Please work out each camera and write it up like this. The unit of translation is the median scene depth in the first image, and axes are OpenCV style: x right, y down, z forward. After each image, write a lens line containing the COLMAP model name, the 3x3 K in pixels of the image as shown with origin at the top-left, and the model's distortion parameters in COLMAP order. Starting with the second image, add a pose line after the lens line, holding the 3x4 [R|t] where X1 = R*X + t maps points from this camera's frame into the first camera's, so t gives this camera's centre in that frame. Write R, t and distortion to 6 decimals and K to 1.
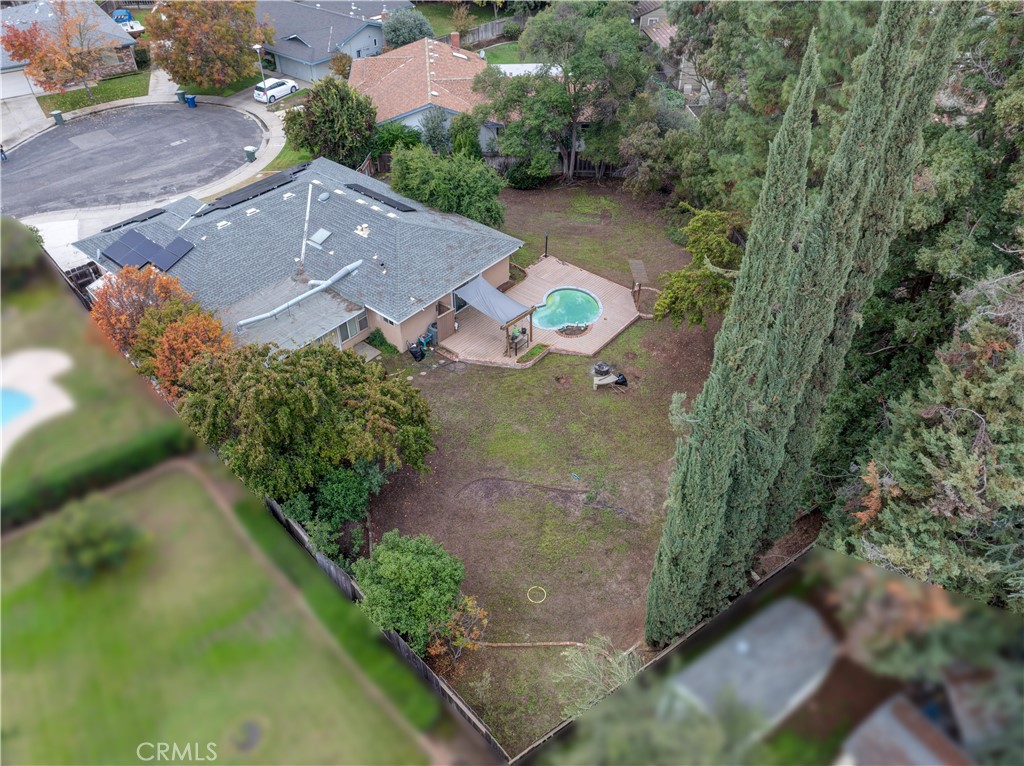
lens RADIAL K [[714.6, 0, 516.0], [0, 714.6, 380.0], [0, 0, 1]] dist [-0.031787, -0.010122]
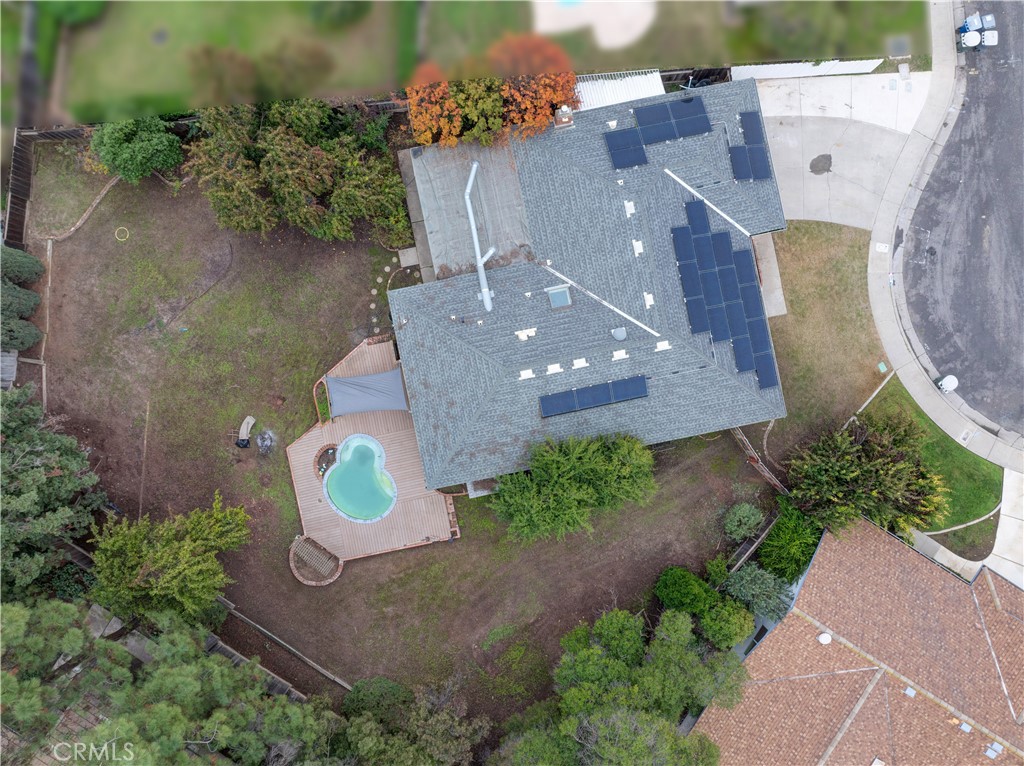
lens RADIAL K [[714.6, 0, 516.0], [0, 714.6, 380.0], [0, 0, 1]] dist [-0.031787, -0.010122]
pose [[-0.633633, 0.773559, -0.010771, -0.148643], [-0.512443, -0.409238, 0.754934, -0.835743], [0.579578, 0.483871, 0.655712, 0.434394]]
